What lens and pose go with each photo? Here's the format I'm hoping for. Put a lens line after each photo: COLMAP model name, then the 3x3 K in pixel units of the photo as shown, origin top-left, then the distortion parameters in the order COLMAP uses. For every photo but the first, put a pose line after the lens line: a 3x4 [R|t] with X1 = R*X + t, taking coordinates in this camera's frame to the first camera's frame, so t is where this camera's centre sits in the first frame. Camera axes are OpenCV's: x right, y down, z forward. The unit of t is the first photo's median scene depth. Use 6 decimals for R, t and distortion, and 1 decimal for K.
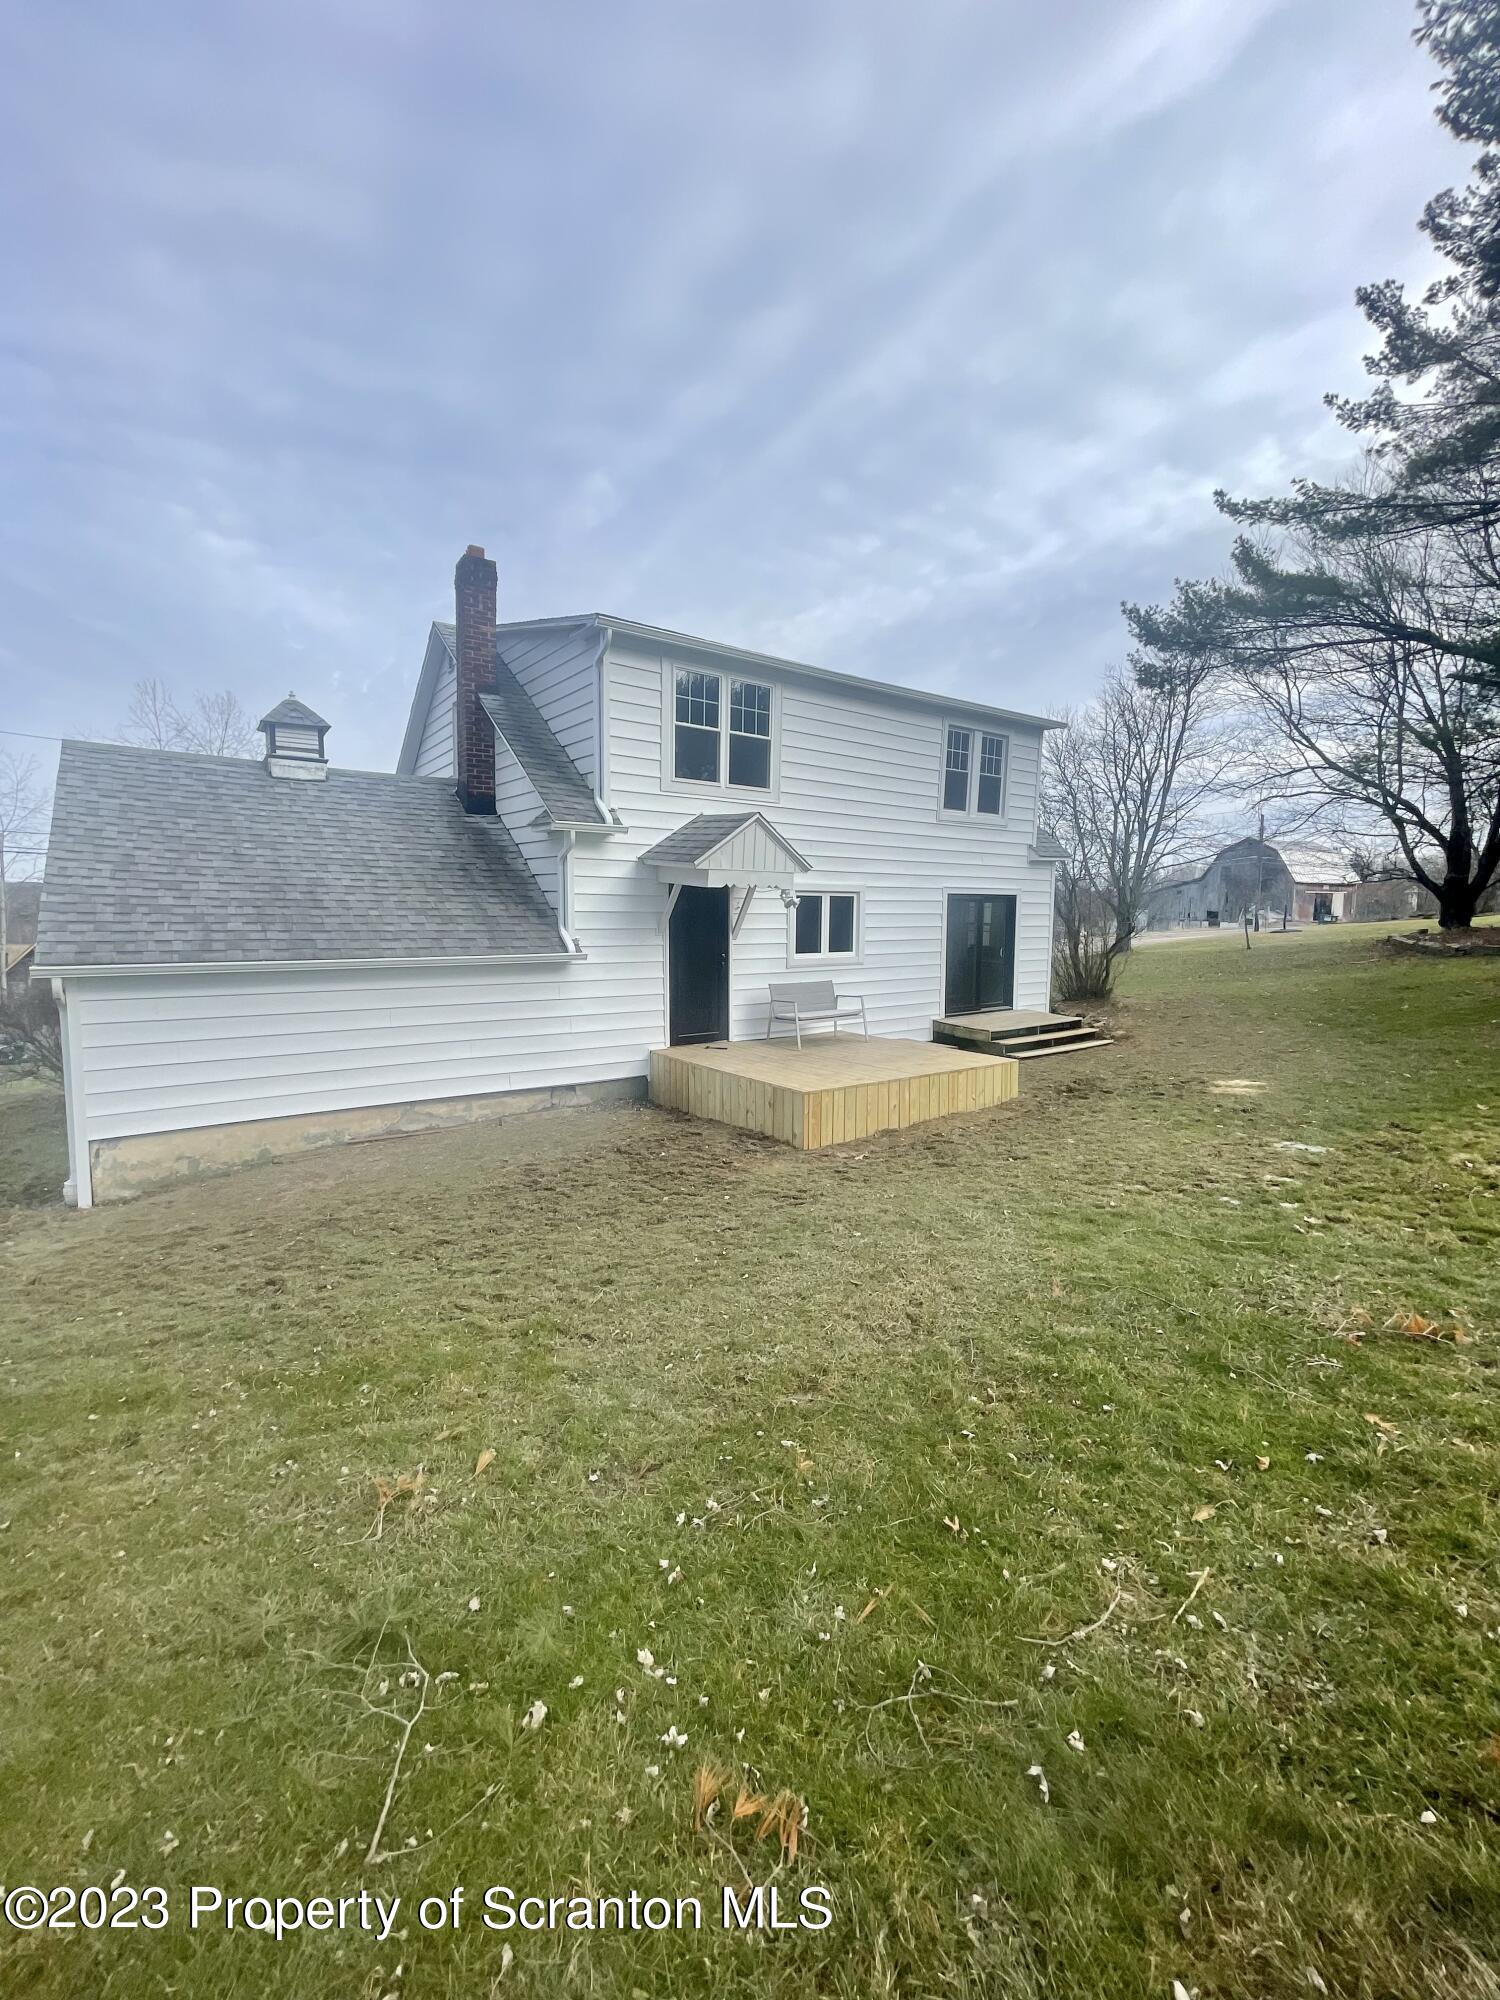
lens RADIAL K [[805.0, 0, 750.0], [0, 805.0, 1000.0], [0, 0, 1]] dist [-0.003335, -0.000606]
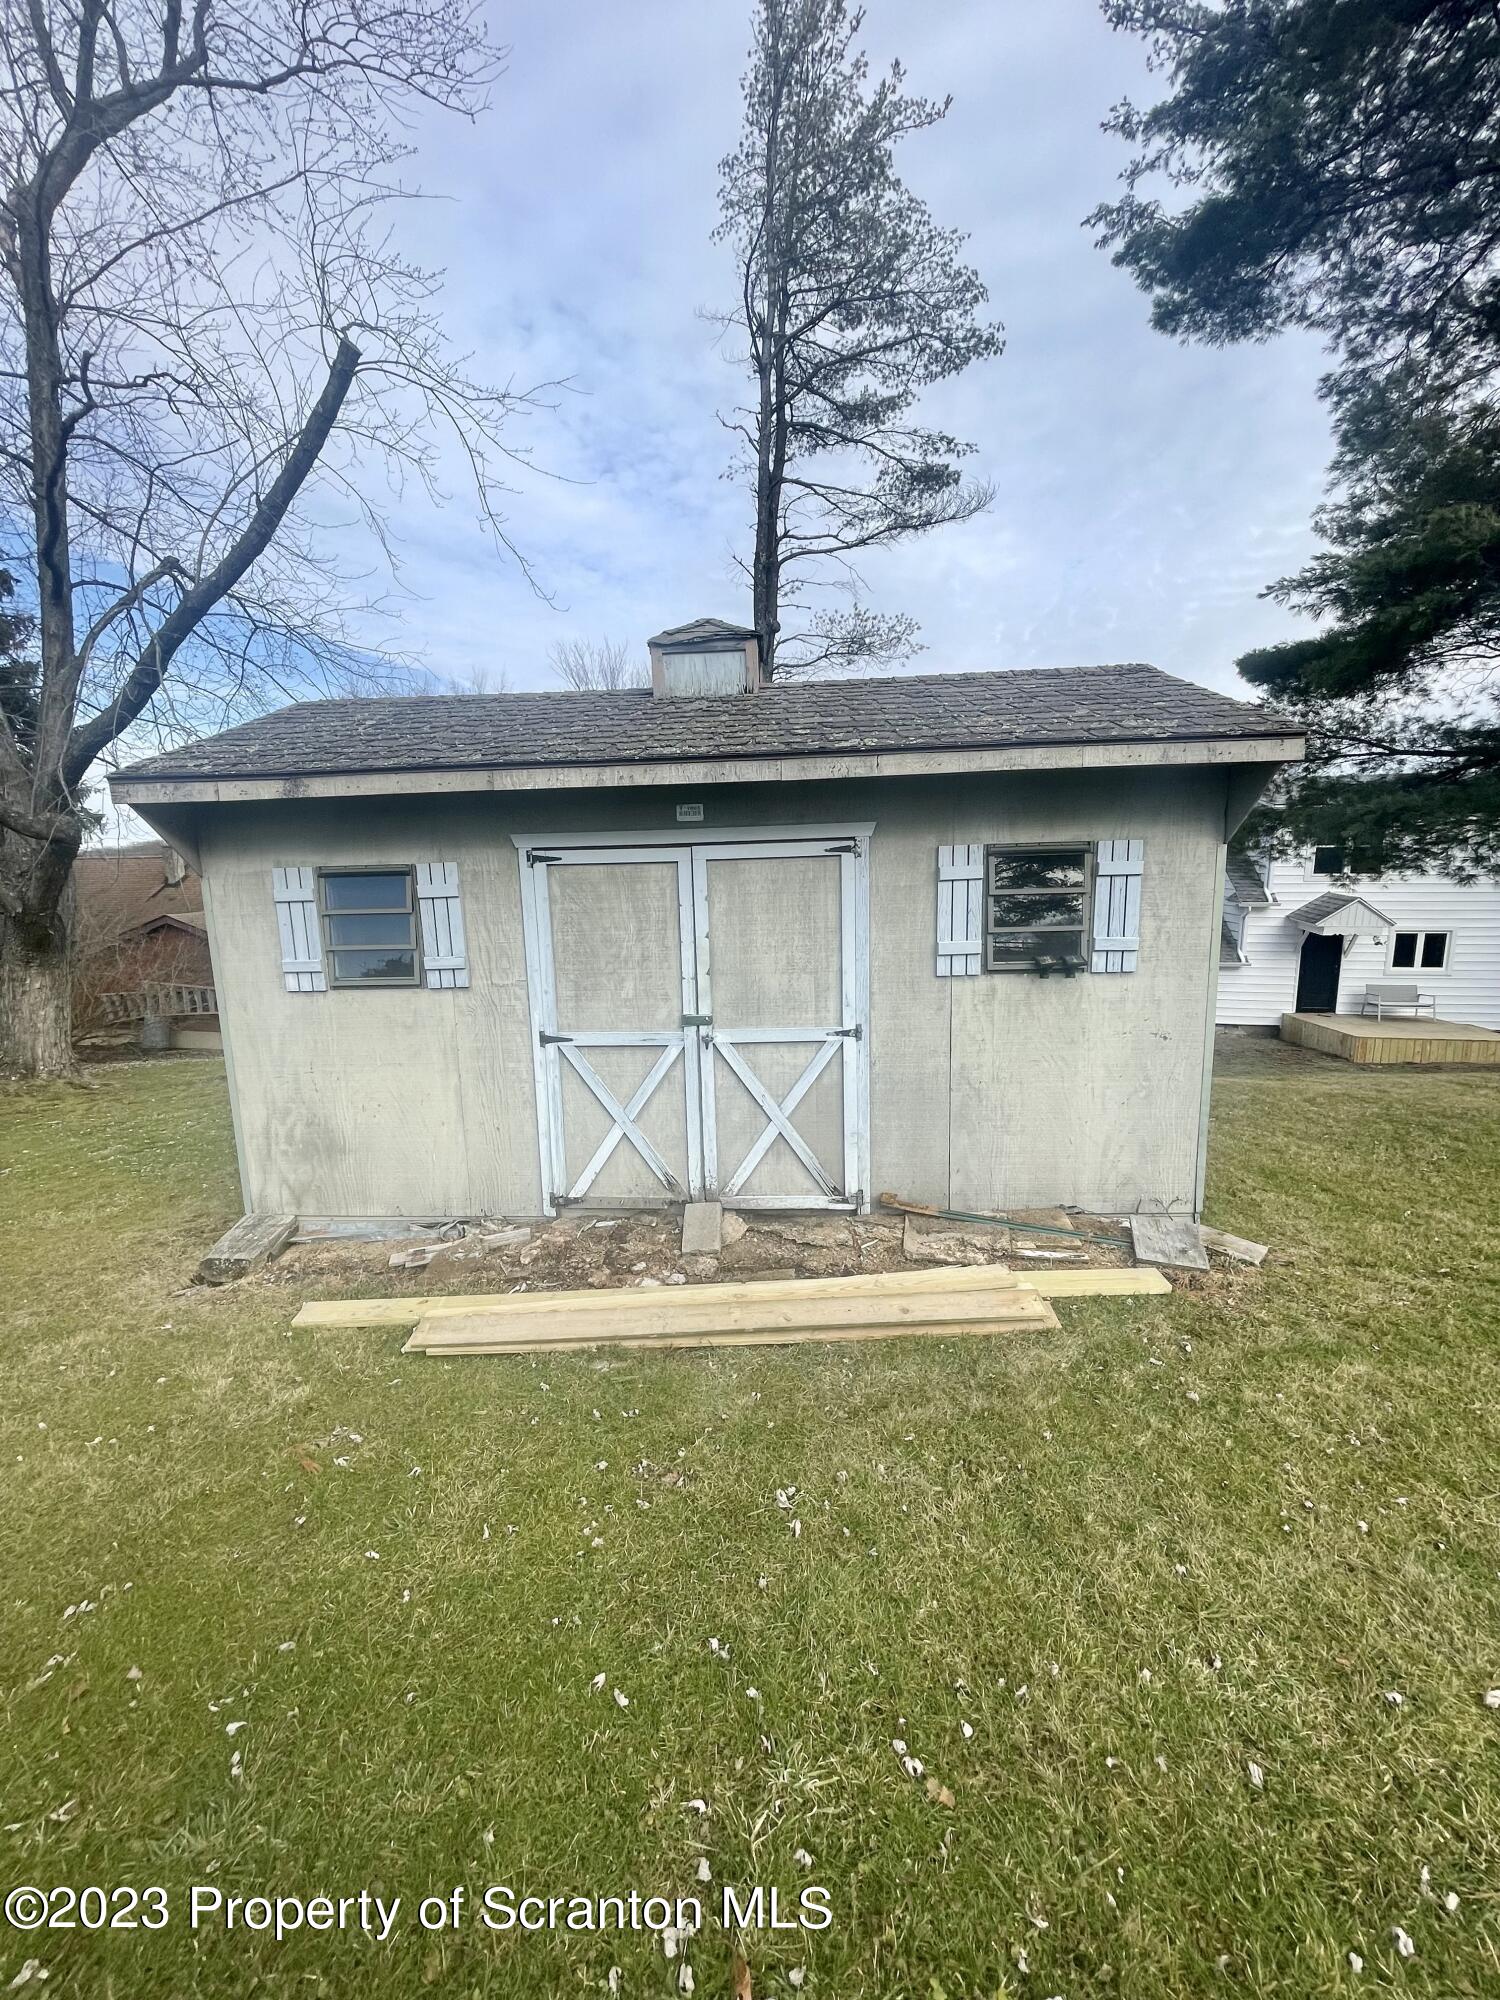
lens RADIAL K [[805.0, 0, 750.0], [0, 805.0, 1000.0], [0, 0, 1]] dist [-0.003335, -0.000606]
pose [[0.723676, 0.096872, -0.683307, 0.253099], [-0.061109, 0.995205, 0.076370, -0.037213], [0.687429, -0.013511, 0.726126, -1.228948]]
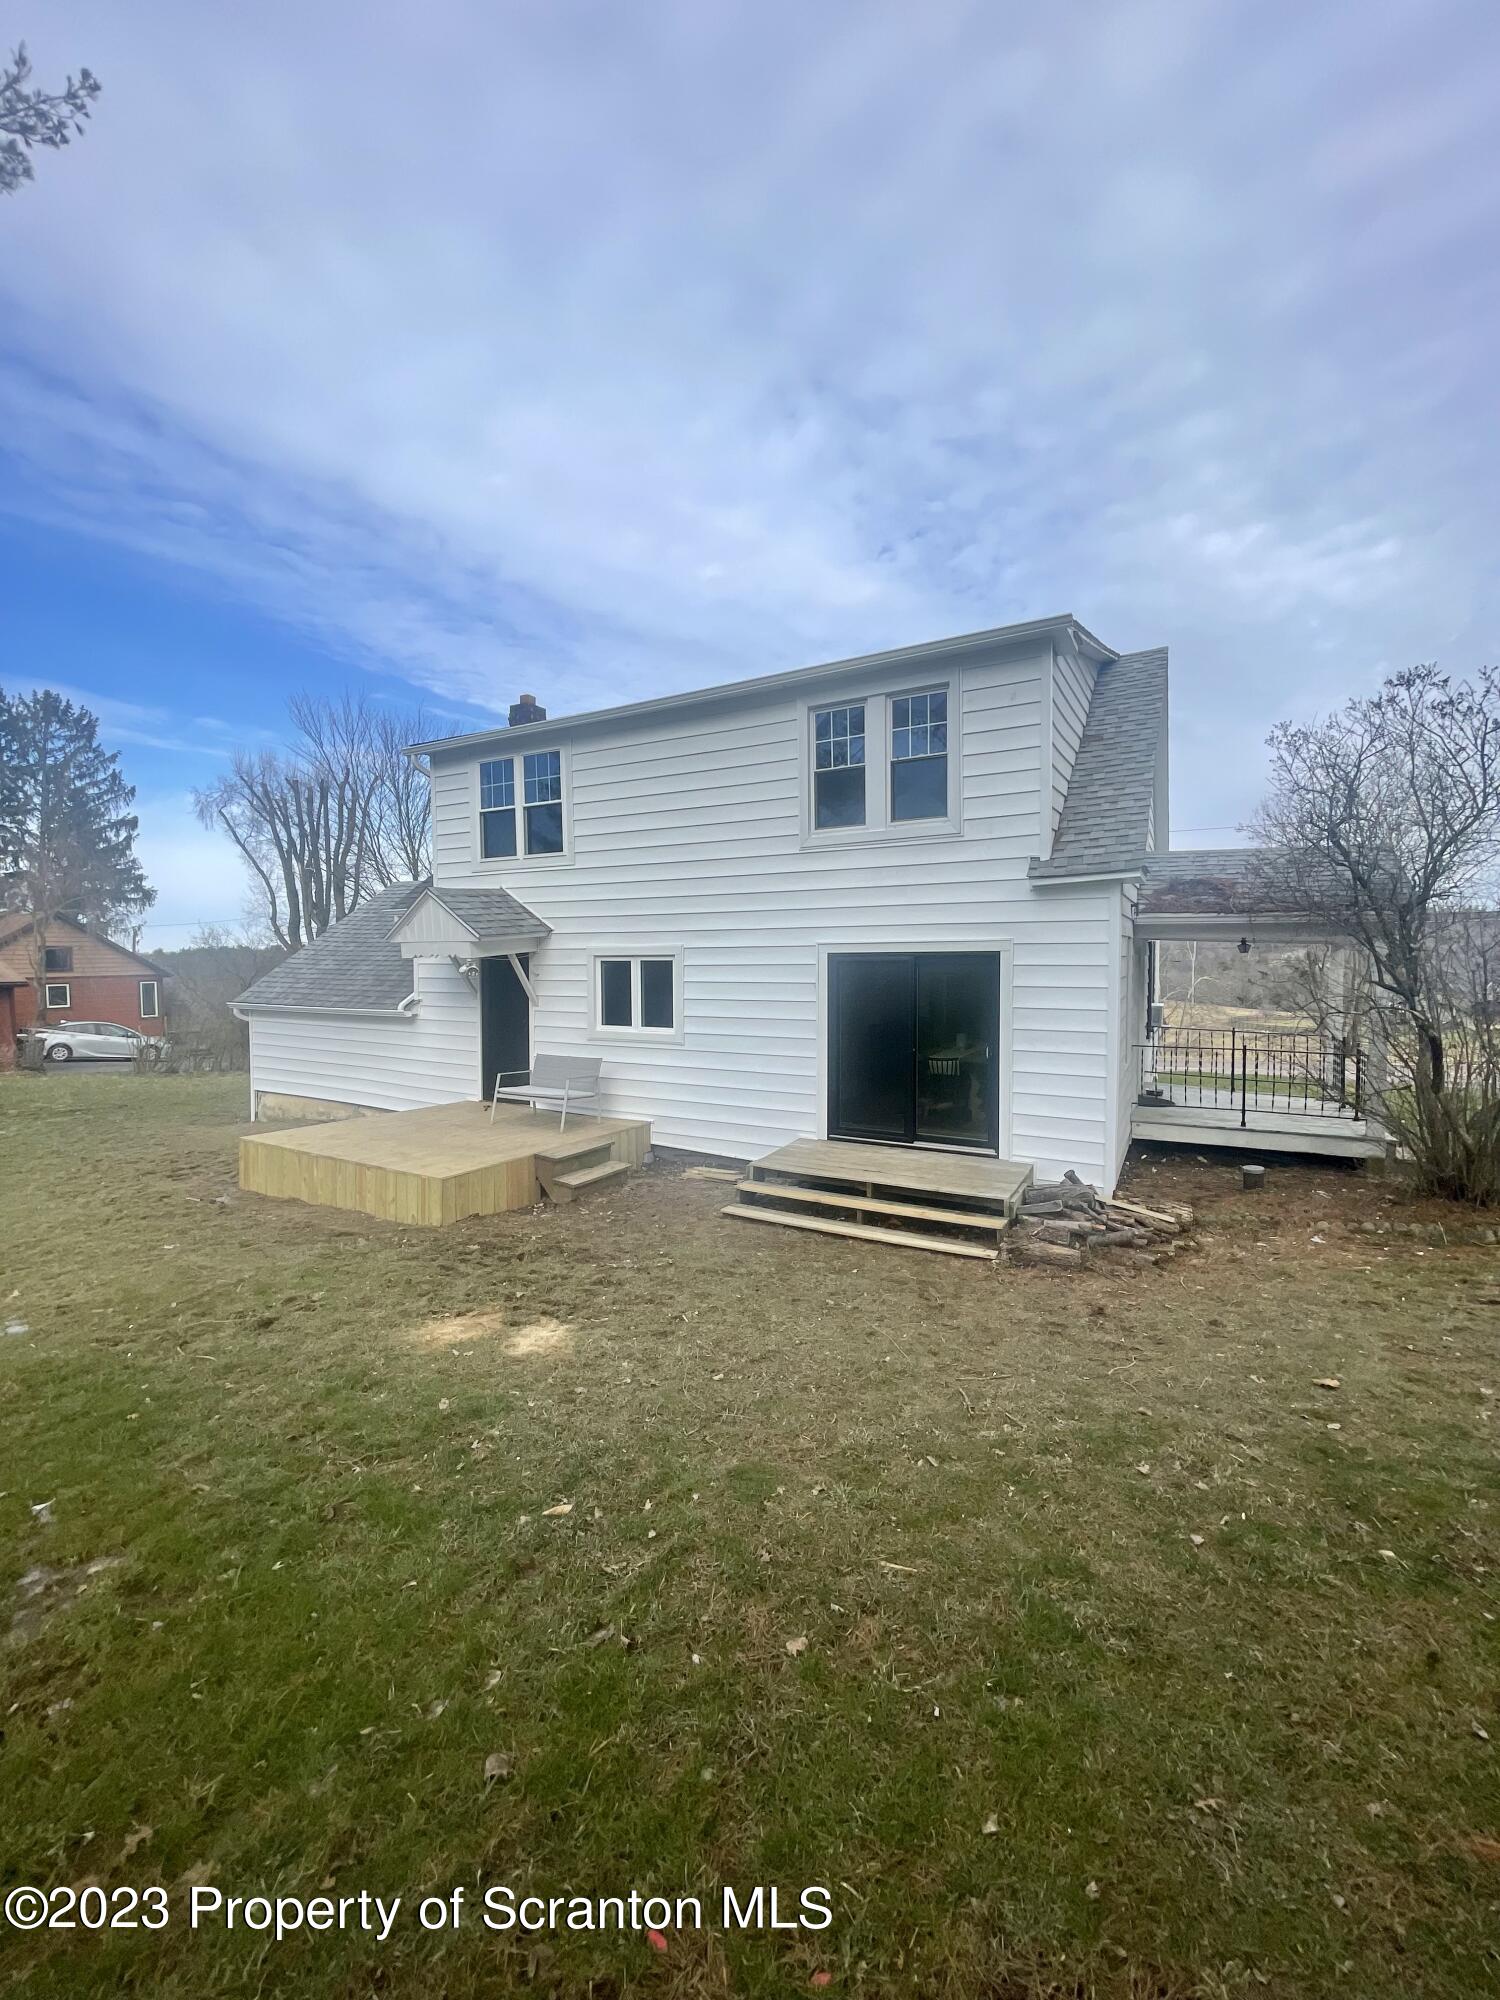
lens RADIAL K [[805.0, 0, 750.0], [0, 805.0, 1000.0], [0, 0, 1]] dist [-0.003335, -0.000606]
pose [[0.434155, 0.037469, -0.900059, 0.985697], [-0.095427, 0.995426, -0.004591, -0.102076], [0.895770, 0.087884, 0.435744, 0.791541]]
